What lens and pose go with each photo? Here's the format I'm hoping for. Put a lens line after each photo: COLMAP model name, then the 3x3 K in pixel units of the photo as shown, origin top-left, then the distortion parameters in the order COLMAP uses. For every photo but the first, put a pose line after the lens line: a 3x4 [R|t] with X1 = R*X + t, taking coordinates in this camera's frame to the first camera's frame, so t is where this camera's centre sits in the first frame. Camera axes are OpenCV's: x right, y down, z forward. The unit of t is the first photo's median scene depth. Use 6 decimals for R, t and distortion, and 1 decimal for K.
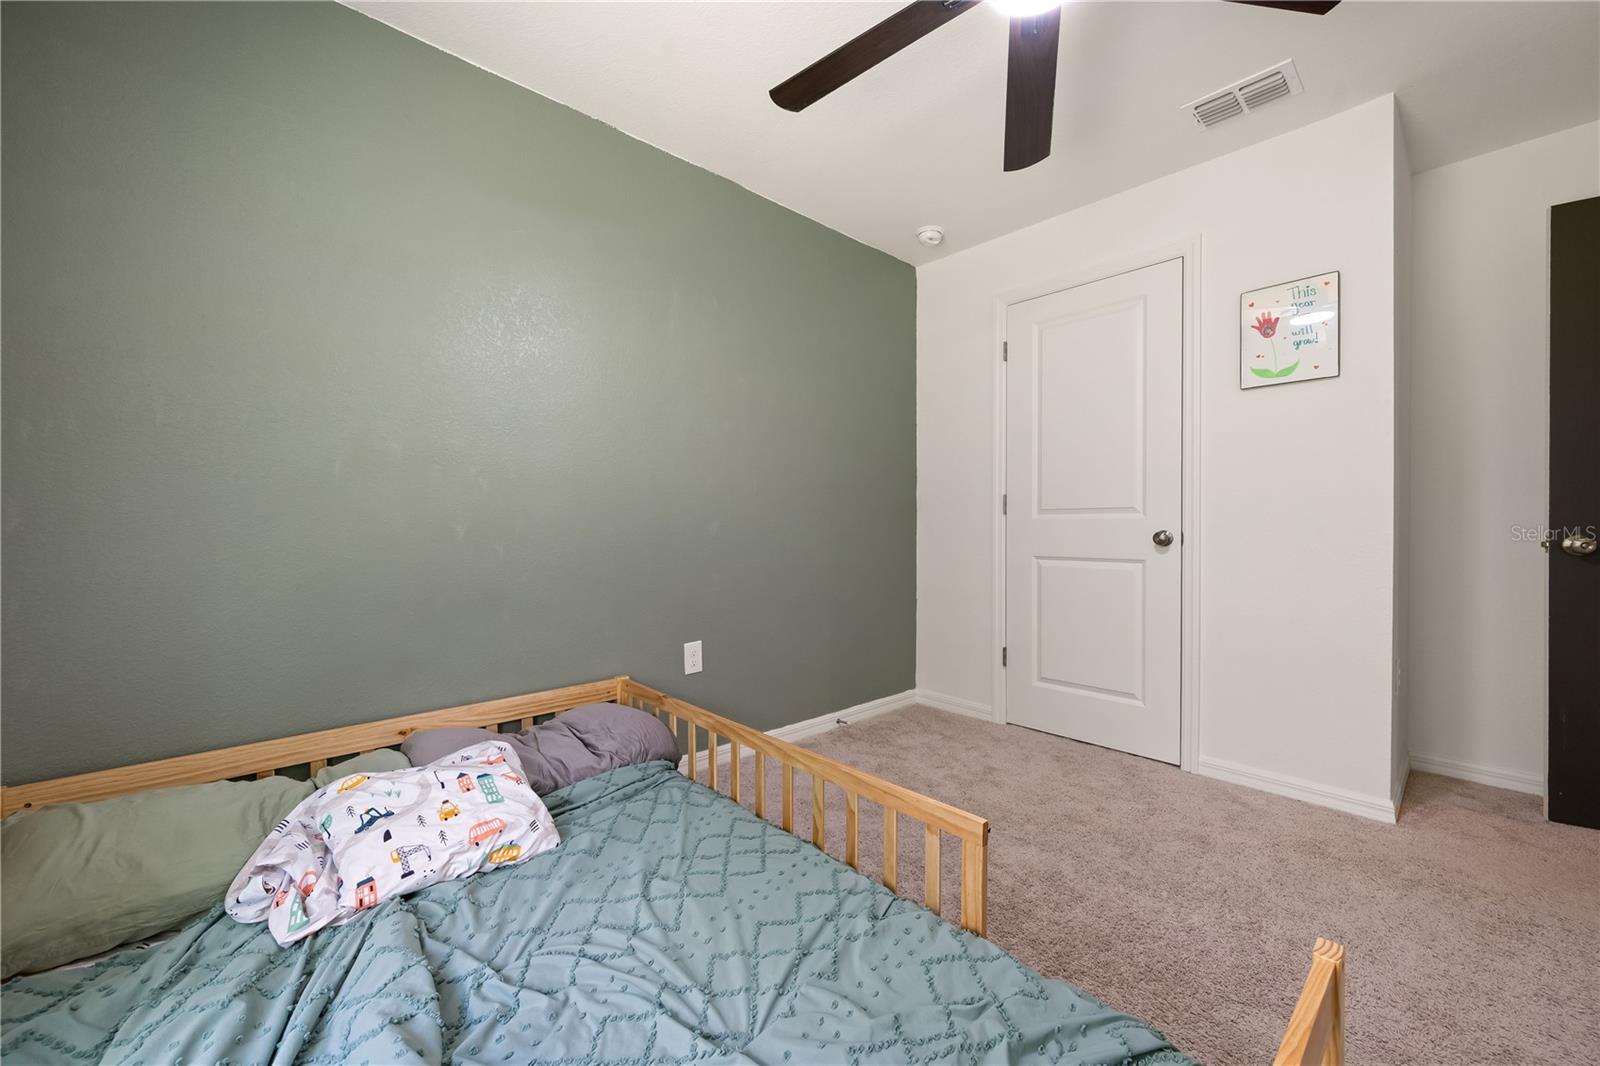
lens RADIAL K [[627.0, 0, 803.4], [0, 627.0, 533.7], [0, 0, 1]] dist [0.009824, -0.000102]
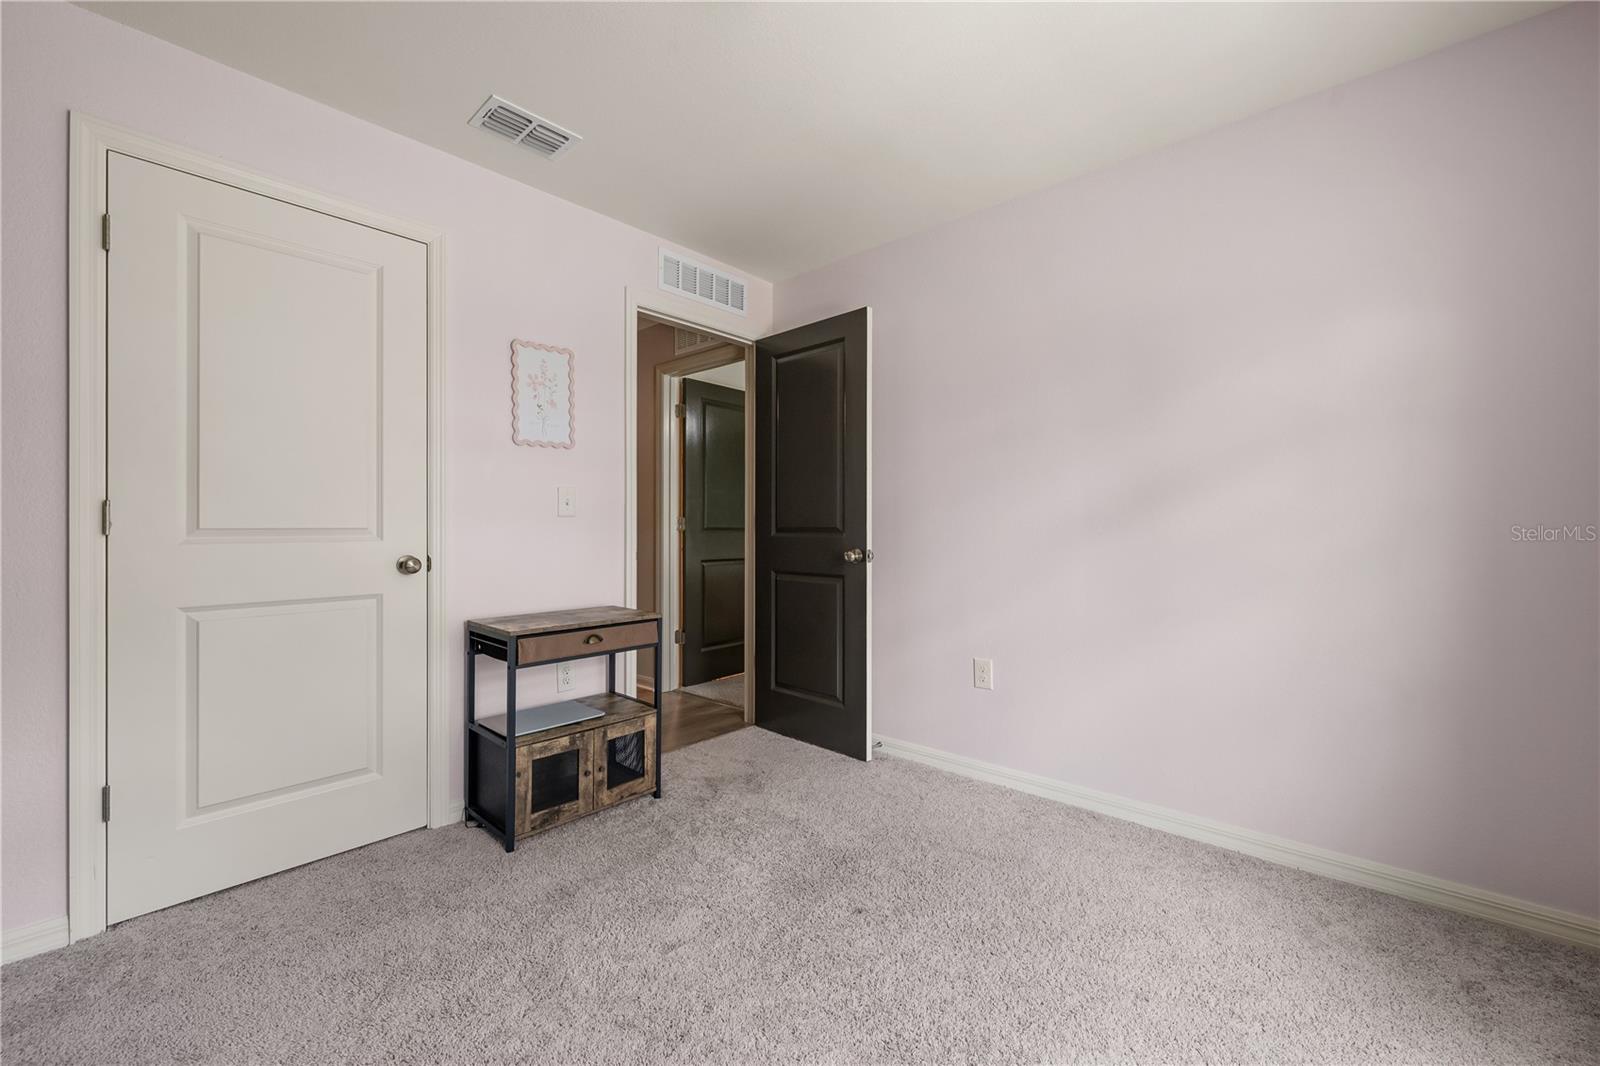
lens RADIAL K [[649.9, 0, 800.0], [0, 649.9, 533.0], [0, 0, 1]] dist [-0.000441, 0.000460]
pose [[-0.075516, 0.008694, 0.997107, -0.331503], [0.032786, 0.999443, -0.006232, -0.012122], [-0.996605, 0.032221, -0.075759, 0.543462]]
